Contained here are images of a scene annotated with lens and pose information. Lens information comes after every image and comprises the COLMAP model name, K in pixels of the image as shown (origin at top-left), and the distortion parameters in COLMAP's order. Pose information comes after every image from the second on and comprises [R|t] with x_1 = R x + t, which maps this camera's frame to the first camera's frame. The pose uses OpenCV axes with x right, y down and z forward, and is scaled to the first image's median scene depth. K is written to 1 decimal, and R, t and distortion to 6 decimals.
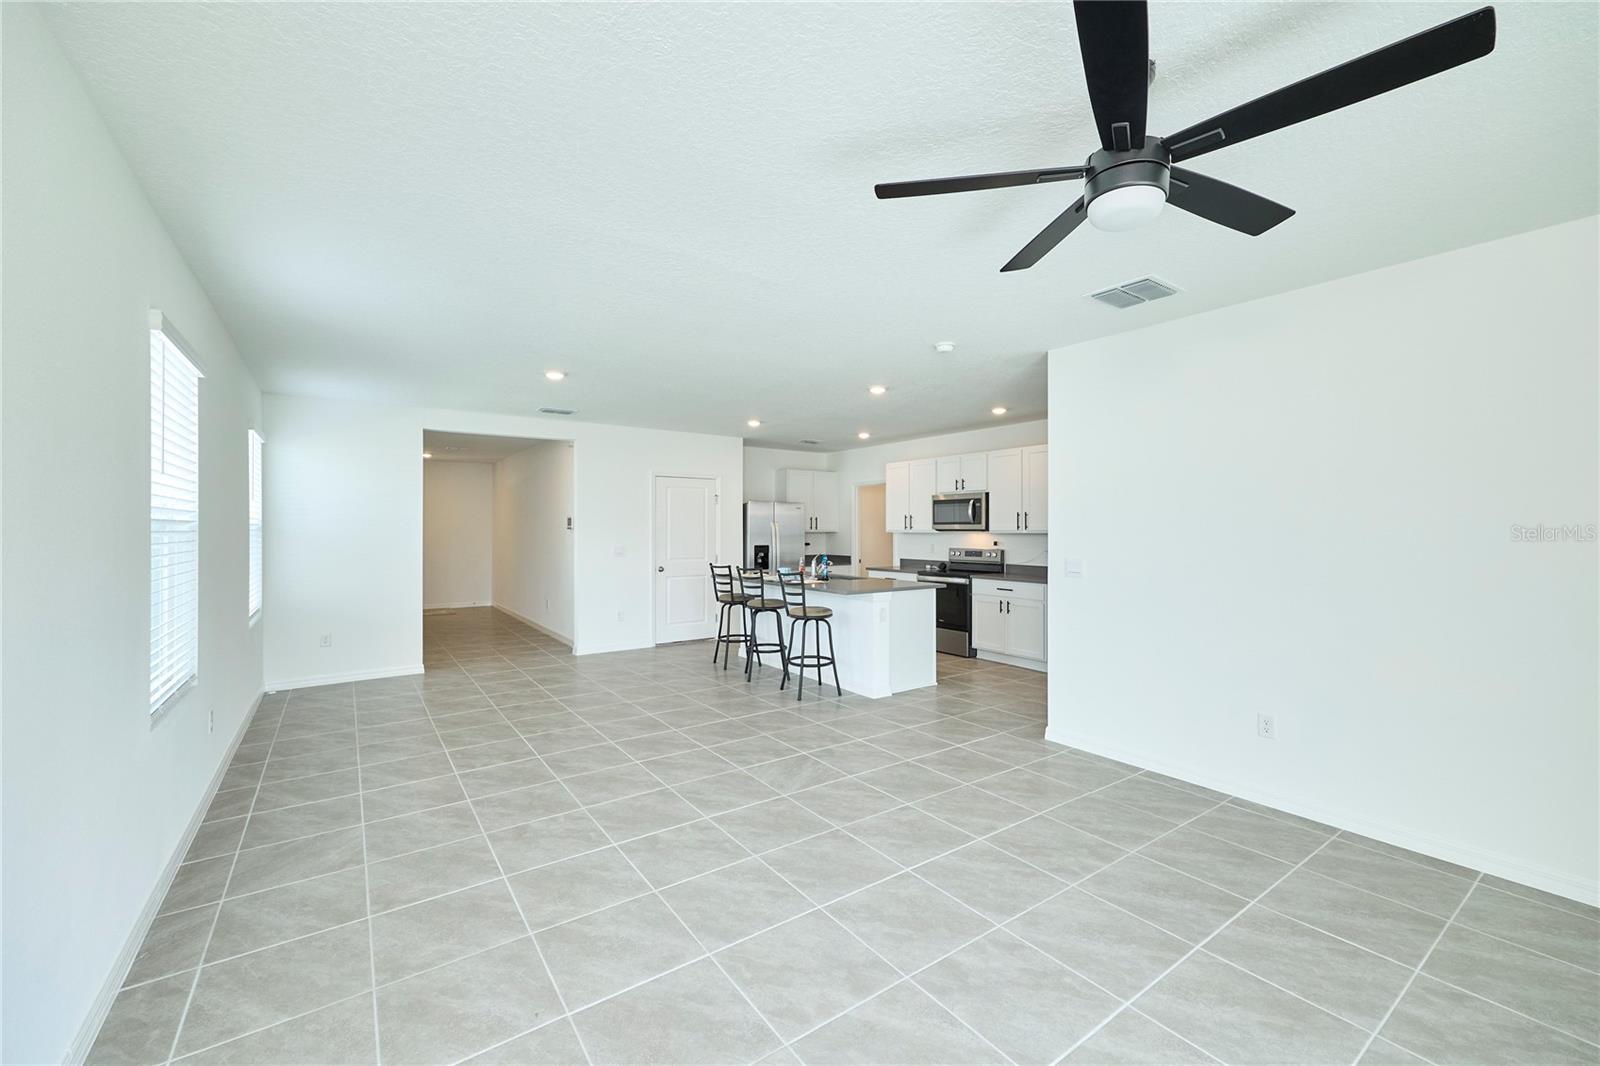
lens RADIAL K [[644.1, 0, 798.5], [0, 644.1, 522.7], [0, 0, 1]] dist [0.003080, -0.000136]
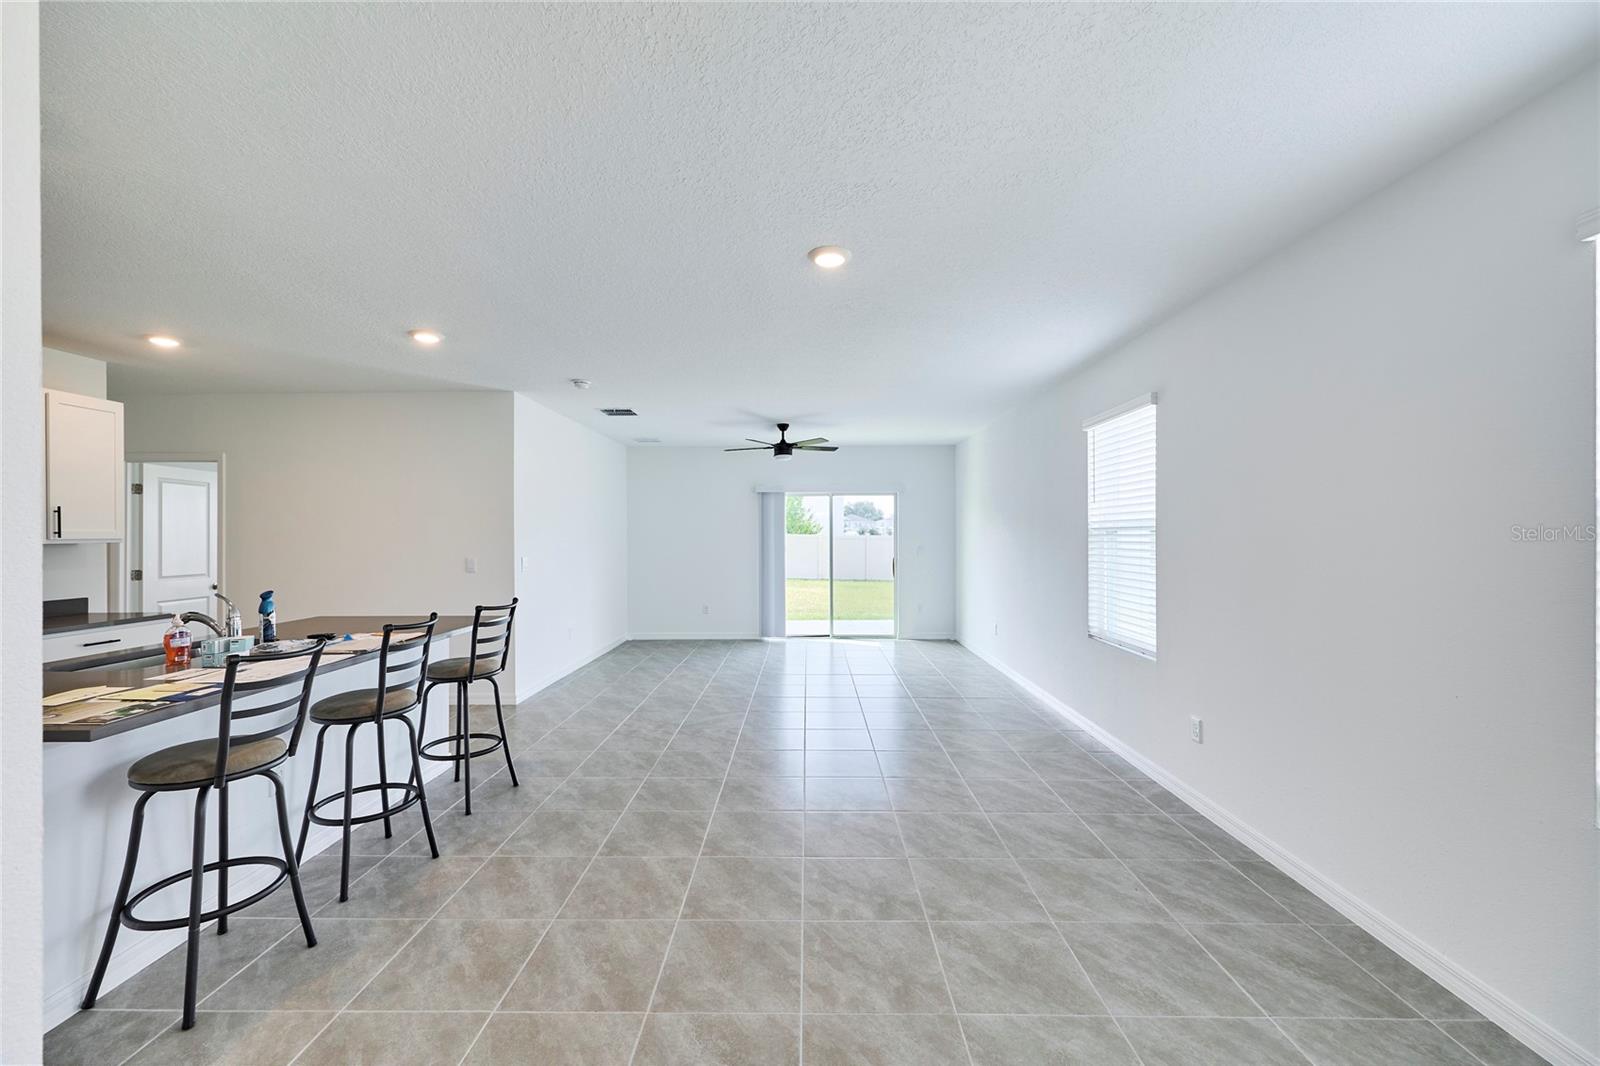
lens RADIAL K [[644.1, 0, 798.3], [0, 644.1, 539.4], [0, 0, 1]] dist [0.003080, -0.000136]
pose [[-0.809201, -0.001837, 0.587529, -0.574621], [-0.002181, 0.999998, 0.000122, 0.012262], [-0.587528, -0.001183, -0.809203, 1.235069]]
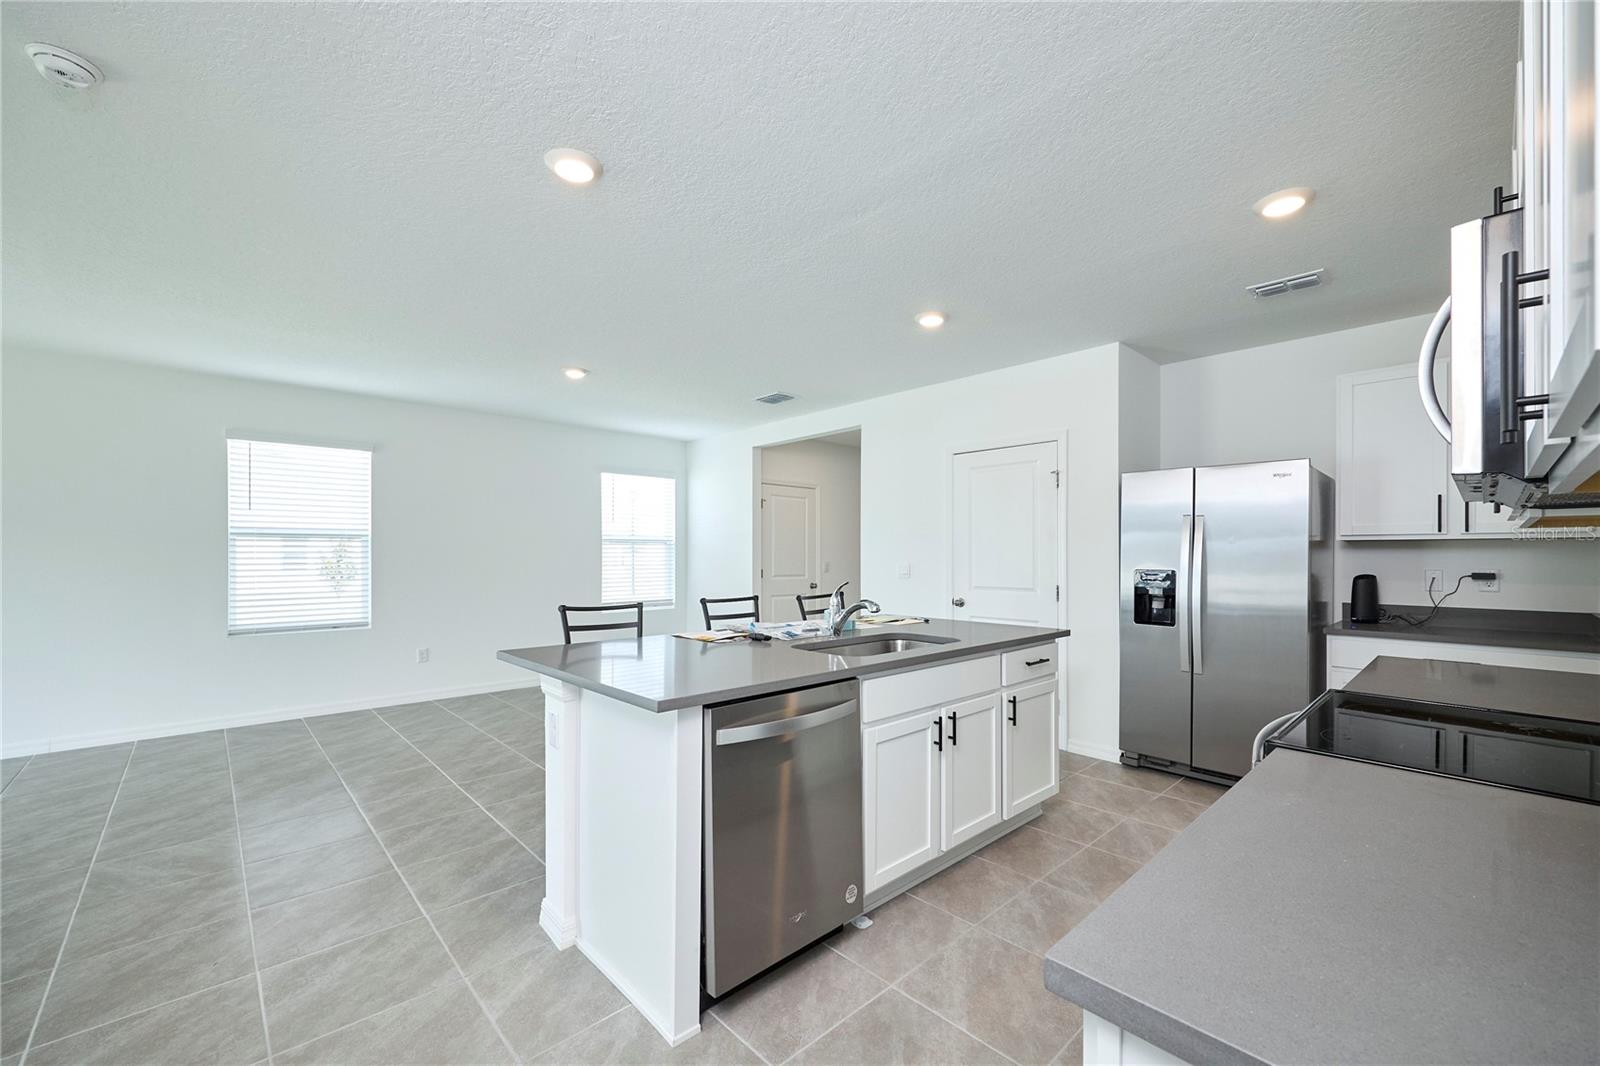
lens RADIAL K [[644.1, 0, 802.3], [0, 644.1, 551.7], [0, 0, 1]] dist [0.003080, -0.000136]
pose [[0.137409, -0.005832, -0.990497, 0.504756], [0.008660, 0.999952, -0.004687, 0.031910], [0.990476, -0.007933, 0.137453, 1.008625]]
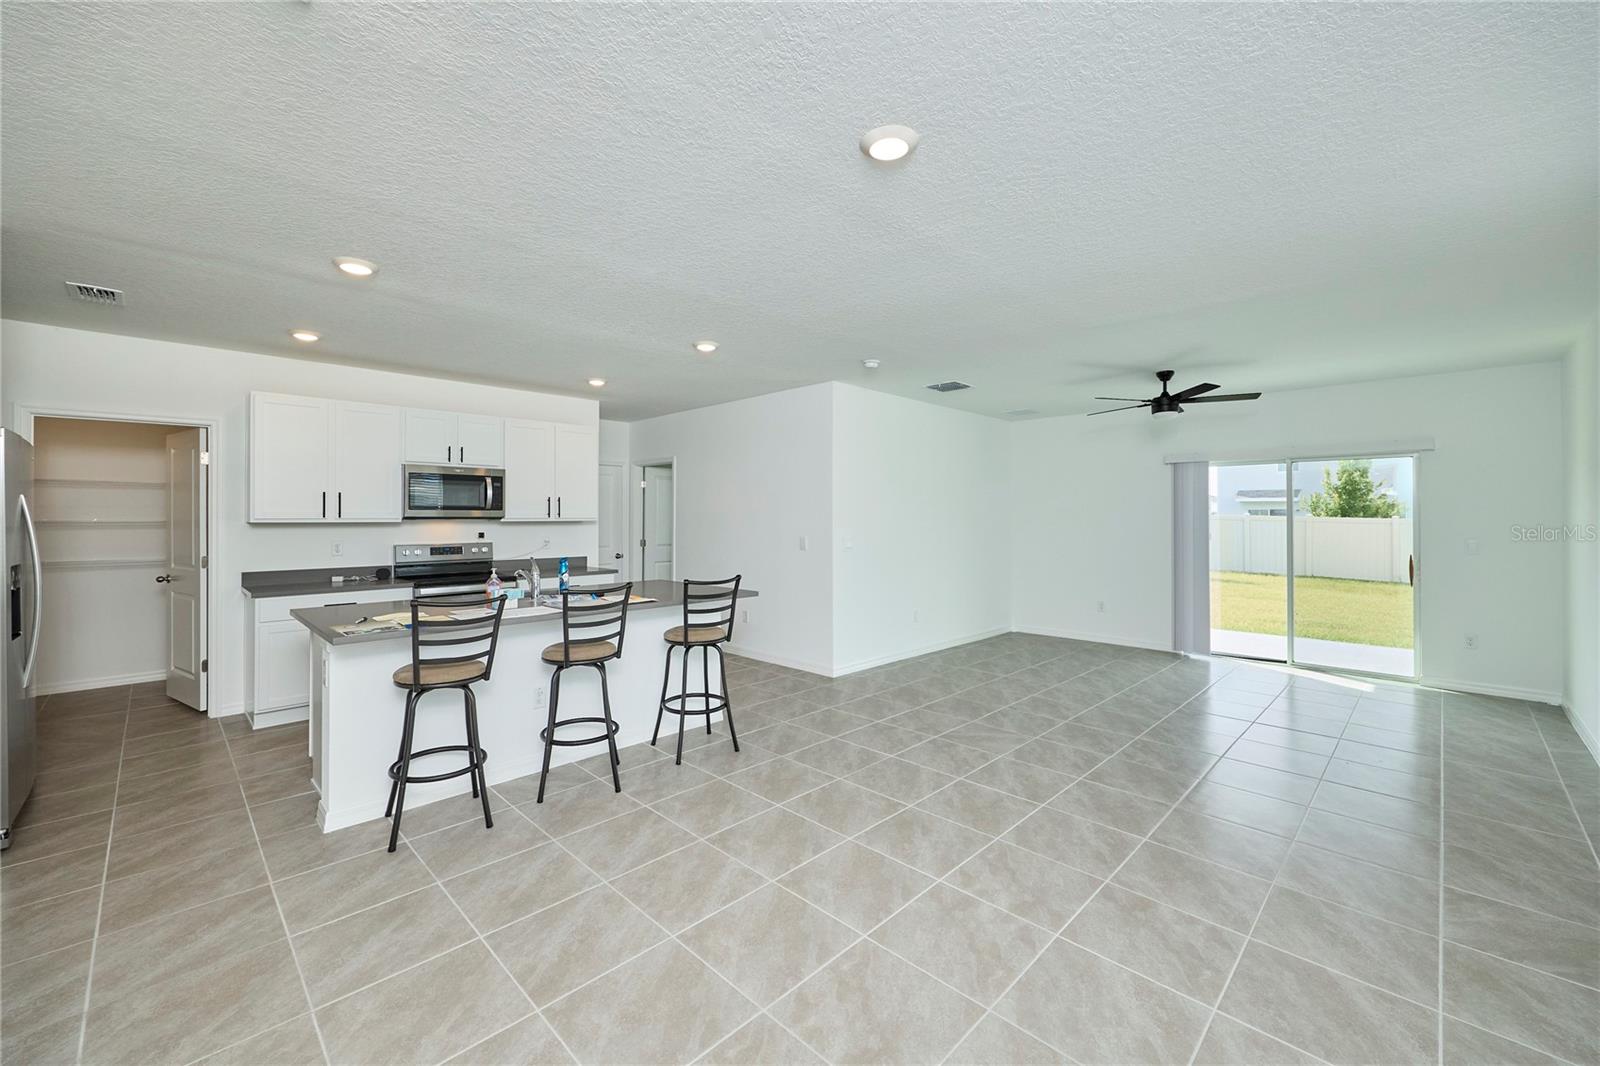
lens RADIAL K [[644.1, 0, 799.8], [0, 644.1, 512.7], [0, 0, 1]] dist [0.003080, -0.000136]
pose [[-0.170561, 0.006180, 0.985328, -0.655105], [-0.010056, 0.999917, -0.008012, 0.009579], [-0.985296, -0.011275, -0.170485, 0.948541]]
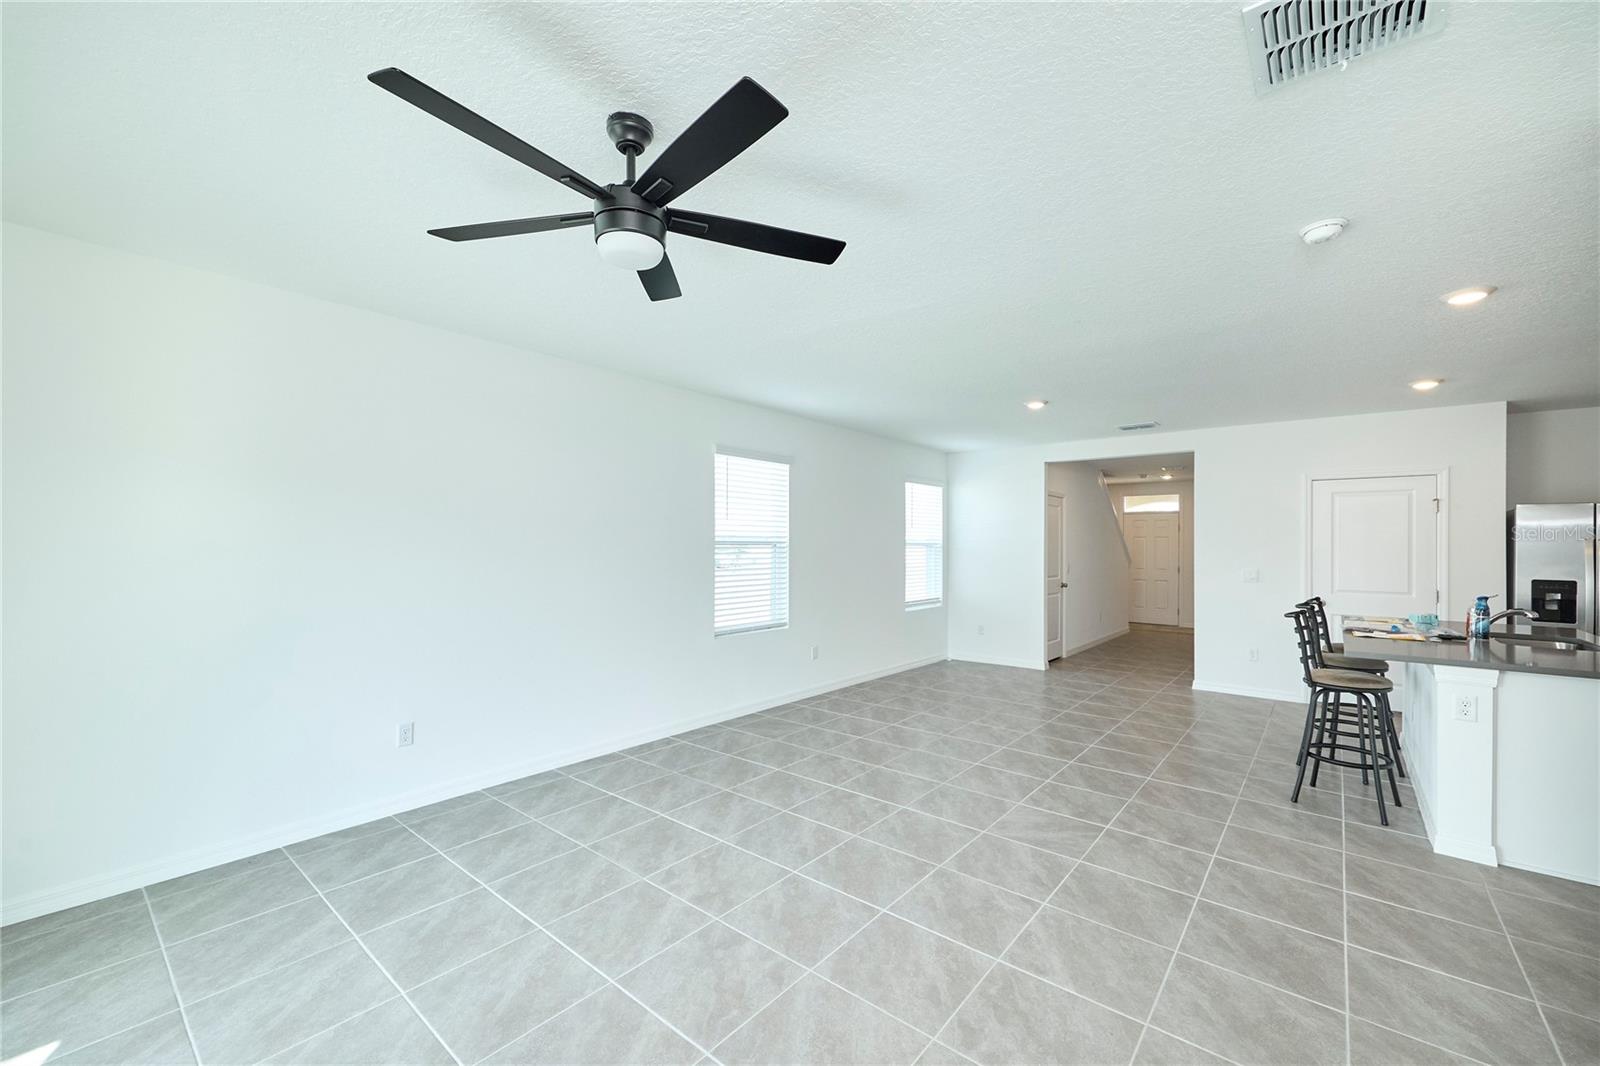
lens RADIAL K [[644.1, 0, 802.6], [0, 644.1, 543.8], [0, 0, 1]] dist [0.003080, -0.000136]
pose [[0.261160, -0.000464, -0.965295, 0.469912], [0.001813, 0.999998, 0.000010, 0.001882], [0.965294, -0.001752, 0.261161, 0.288626]]
